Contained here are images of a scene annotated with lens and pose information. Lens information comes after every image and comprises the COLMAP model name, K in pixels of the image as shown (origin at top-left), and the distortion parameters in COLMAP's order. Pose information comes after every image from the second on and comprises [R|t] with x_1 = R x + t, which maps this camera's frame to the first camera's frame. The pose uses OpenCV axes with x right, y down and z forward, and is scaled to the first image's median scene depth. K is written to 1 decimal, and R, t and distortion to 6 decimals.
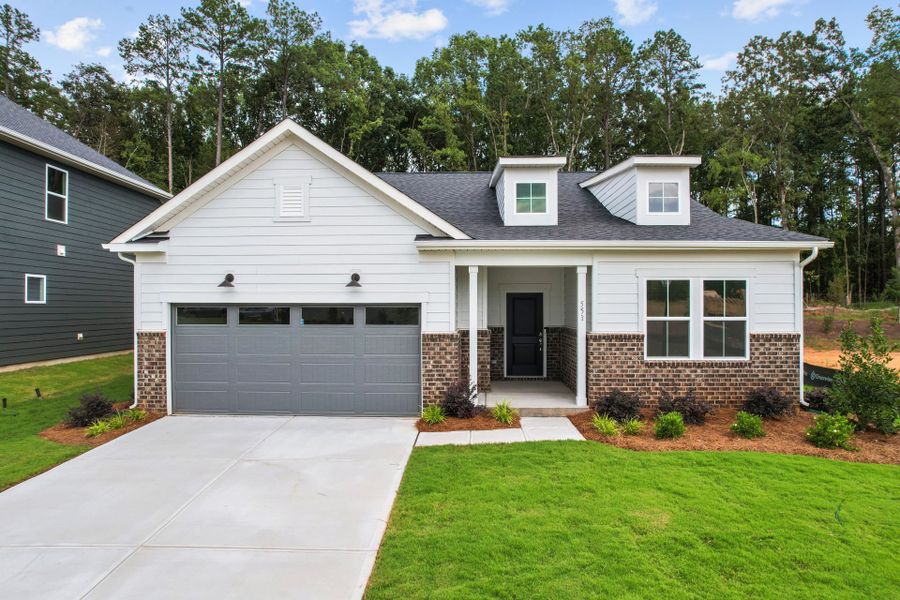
lens RADIAL K [[583.9, 0, 453.8], [0, 583.9, 301.5], [0, 0, 1]] dist [-0.081979, 0.076625]
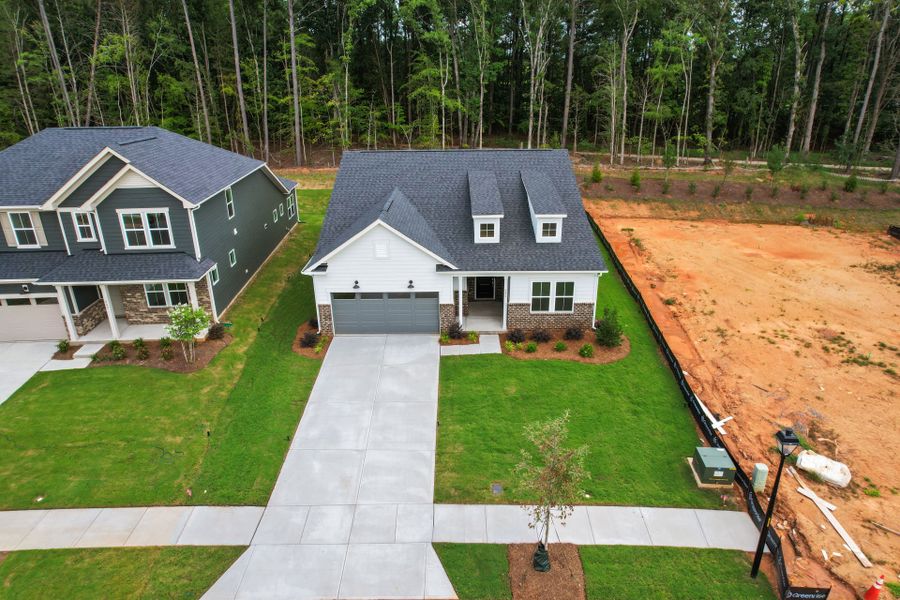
lens RADIAL K [[573.6, 0, 453.8], [0, 573.6, 303.3], [0, 0, 1]] dist [-0.074005, 0.072582]
pose [[0.999459, -0.022452, 0.024018, -0.052408], [0.011491, 0.922983, 0.384670, -0.865947], [-0.030804, -0.384186, 0.922742, -1.204206]]
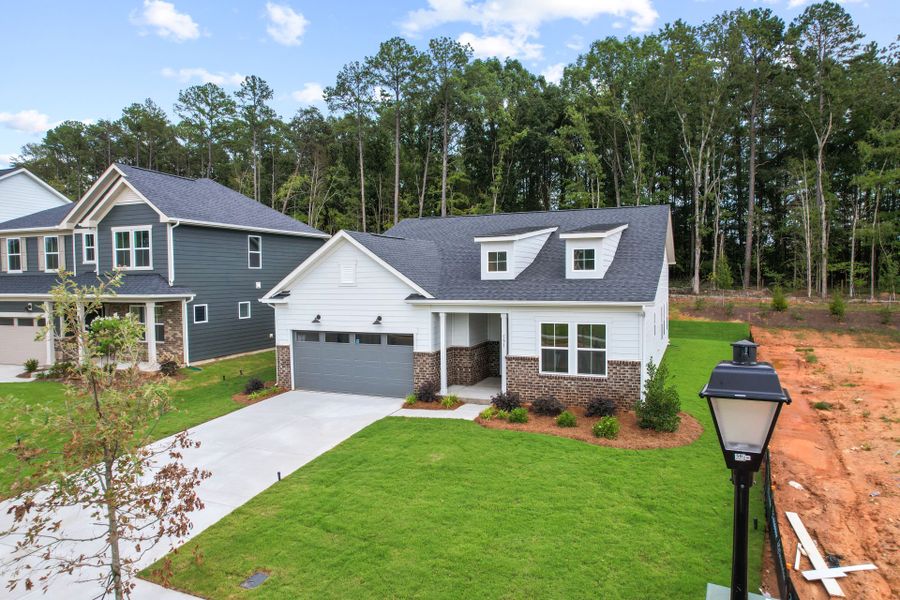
lens RADIAL K [[573.6, 0, 453.8], [0, 573.6, 303.3], [0, 0, 1]] dist [-0.074005, 0.072582]
pose [[0.935366, 0.005270, -0.353642, 0.656125], [0.014495, 0.998478, 0.053217, -0.176700], [0.353384, -0.054904, 0.933866, -0.532655]]
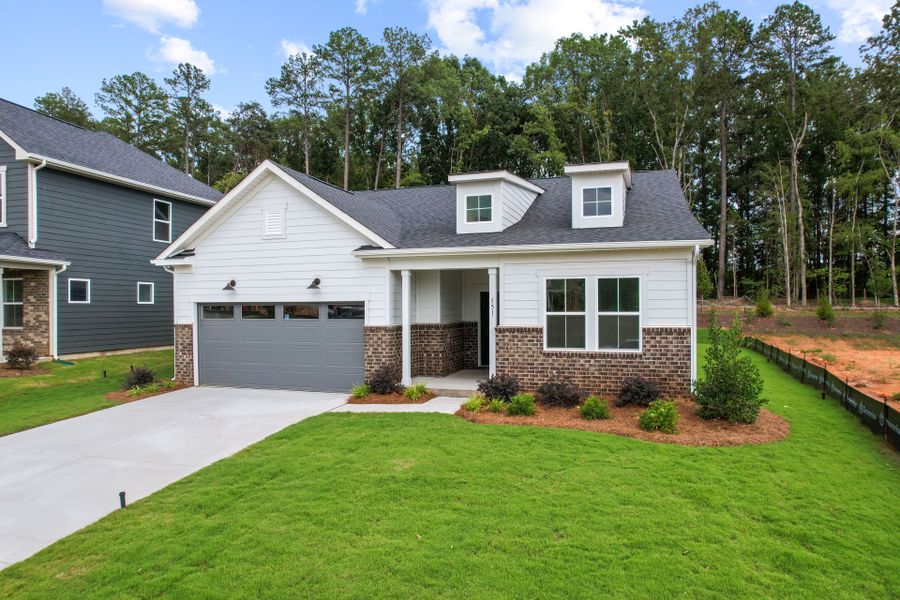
lens RADIAL K [[578.4, 0, 453.9], [0, 578.4, 305.6], [0, 0, 1]] dist [-0.078247, 0.074586]
pose [[0.962622, -0.004814, -0.270804, 0.459623], [0.006946, 0.999952, 0.006913, 0.004849], [0.270758, -0.008536, 0.962610, -0.124161]]
